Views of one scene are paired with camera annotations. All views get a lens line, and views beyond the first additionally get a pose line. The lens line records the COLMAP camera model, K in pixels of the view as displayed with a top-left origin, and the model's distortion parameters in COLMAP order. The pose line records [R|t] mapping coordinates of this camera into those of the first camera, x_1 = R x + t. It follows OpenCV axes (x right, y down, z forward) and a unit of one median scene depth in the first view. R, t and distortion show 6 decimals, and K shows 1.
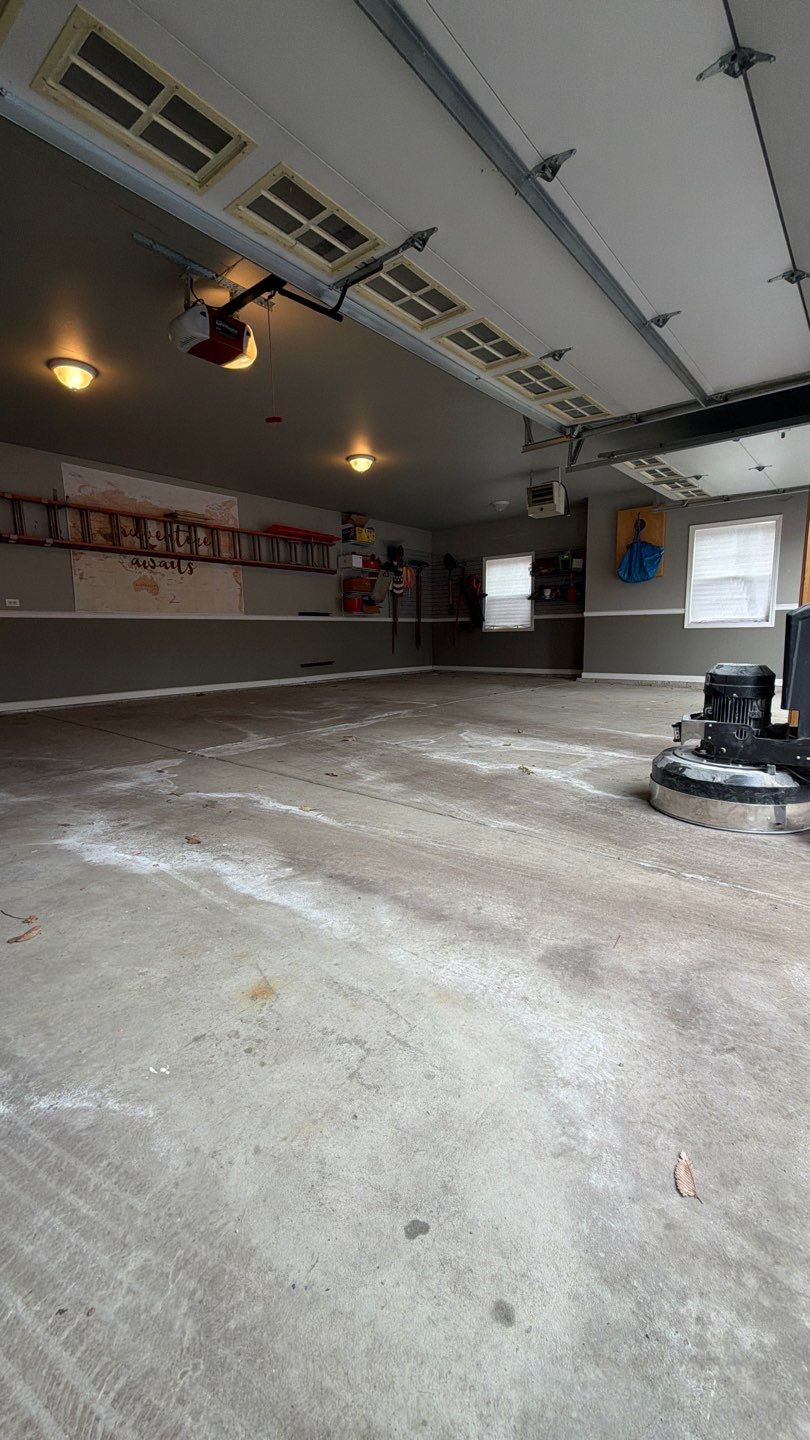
lens RADIAL K [[569.2, 0, 402.7], [0, 569.2, 713.3], [0, 0, 1]] dist [0.000093, -0.000313]
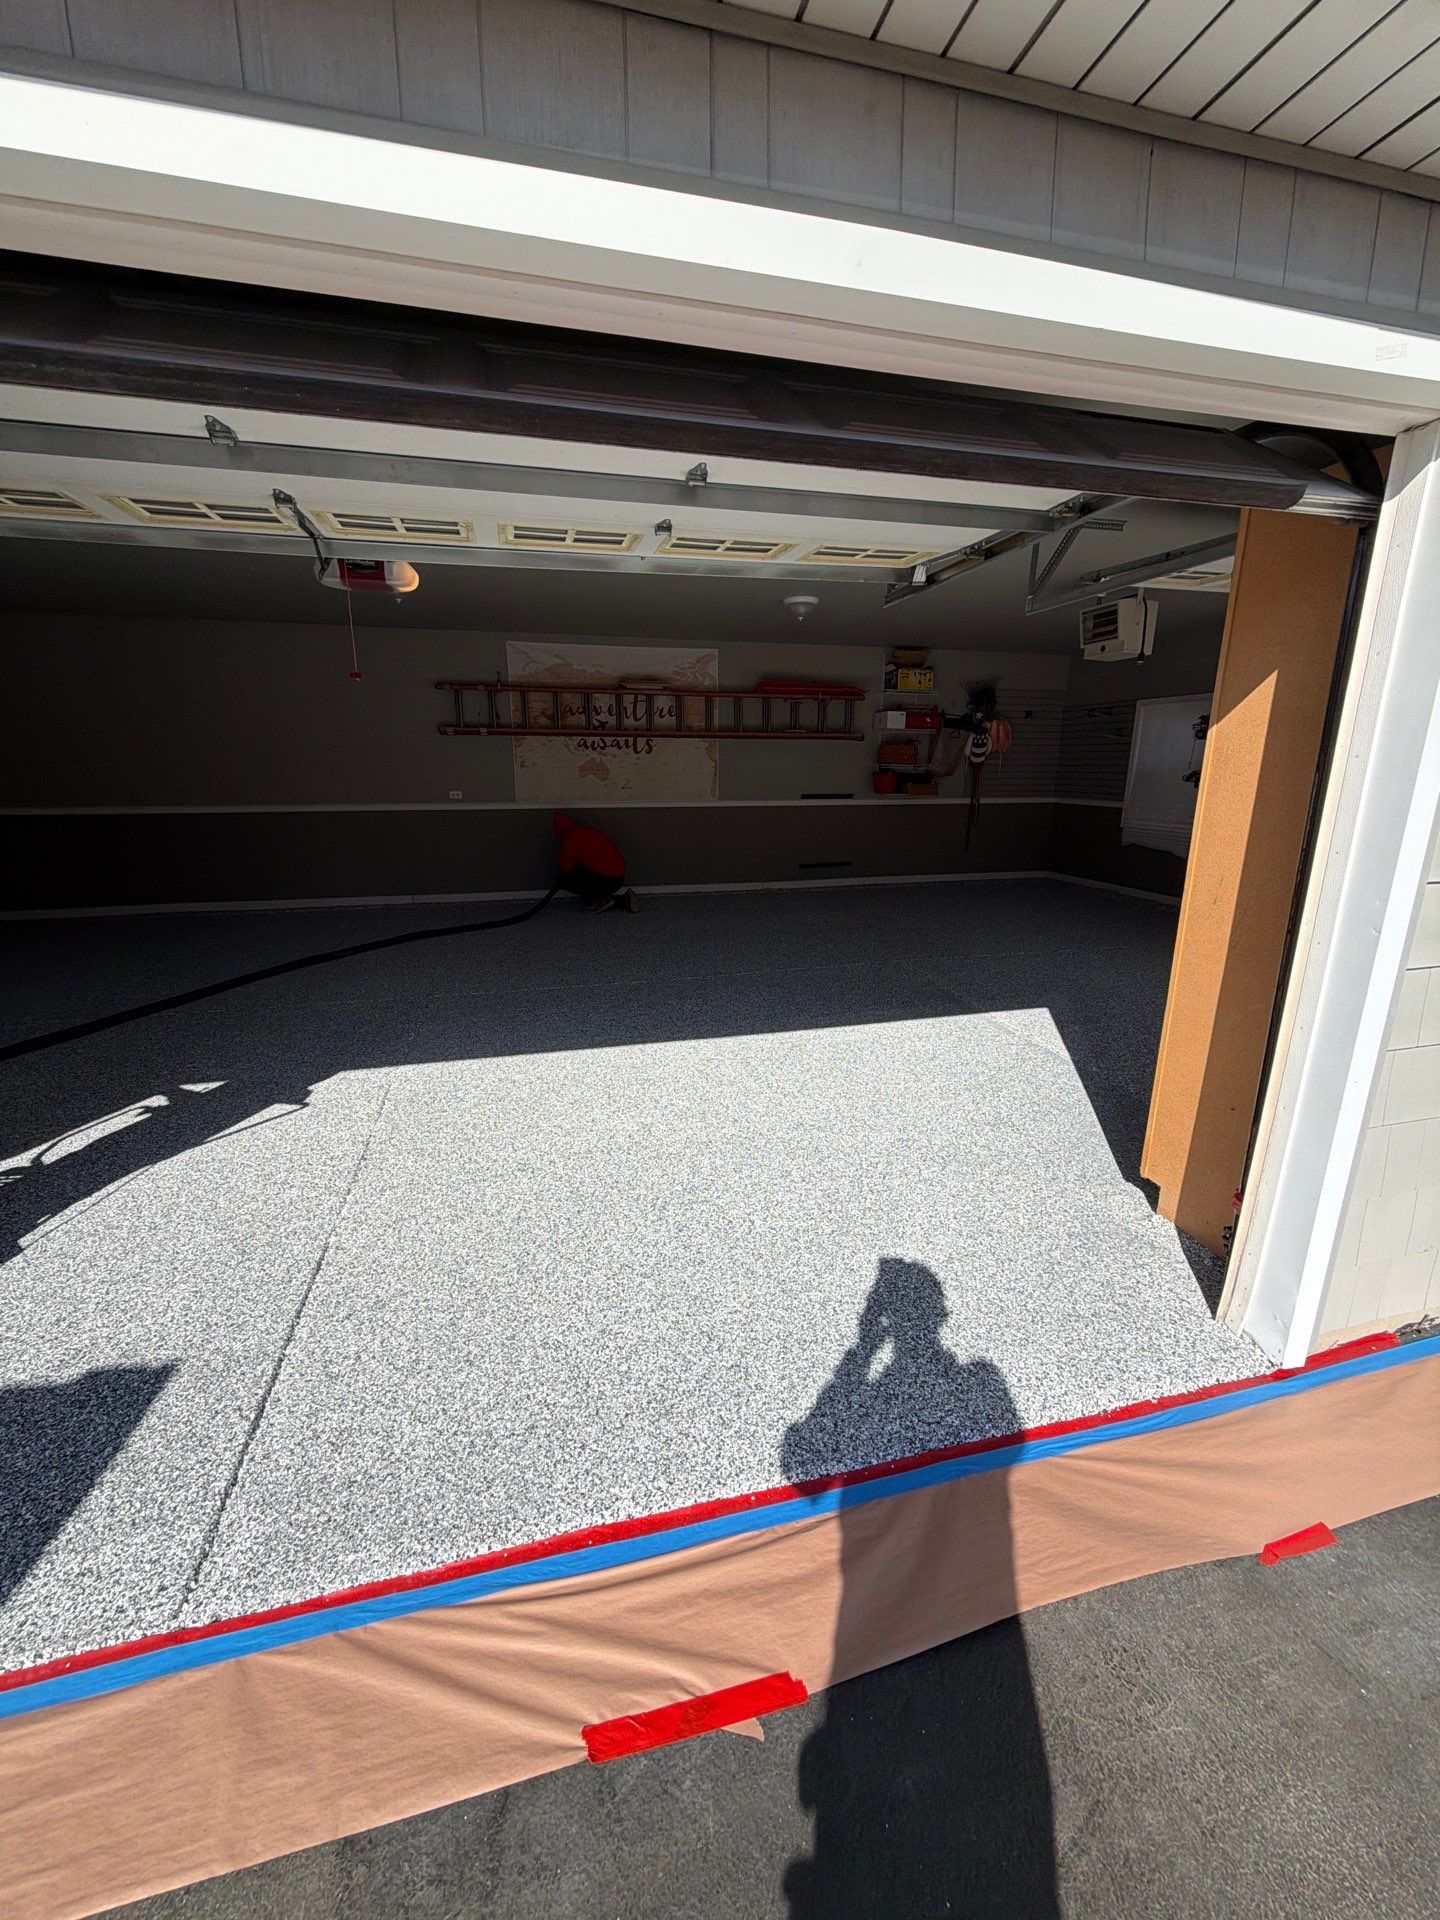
lens RADIAL K [[770.1, 0, 723.6], [0, 770.1, 957.5], [0, 0, 1]] dist [0.003202, 0.000012]
pose [[0.814498, 0.158400, -0.558124, 0.391256], [-0.093540, 0.985275, 0.143120, -0.121585], [0.572575, -0.064364, 0.817322, 0.124349]]
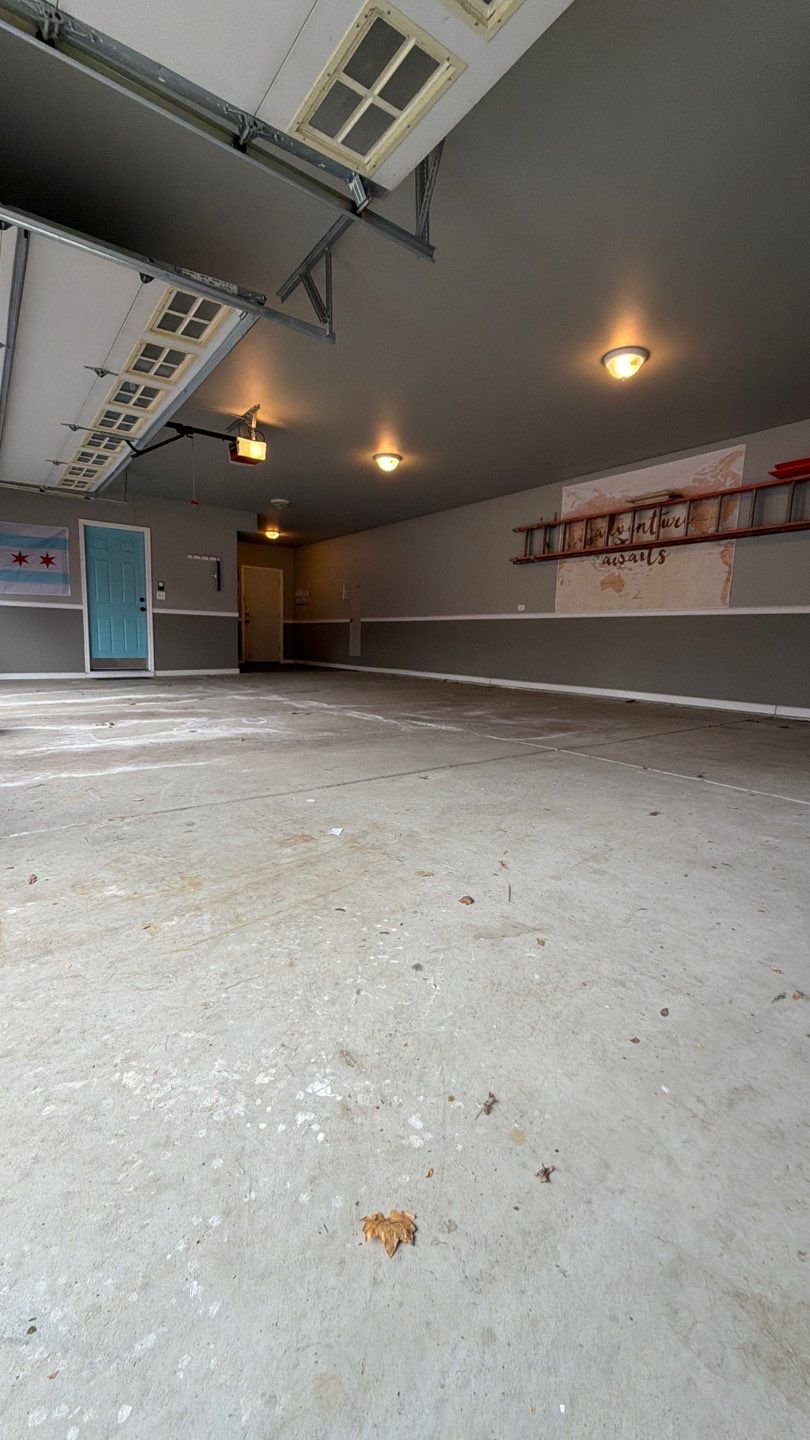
lens RADIAL K [[569.2, 0, 404.8], [0, 569.2, 719.4], [0, 0, 1]] dist [0.000093, -0.000313]
pose [[-0.222719, 0.142473, -0.964416, 0.577782], [-0.156261, 0.971256, 0.179569, -0.109553], [0.962278, 0.190694, -0.194054, 0.840619]]
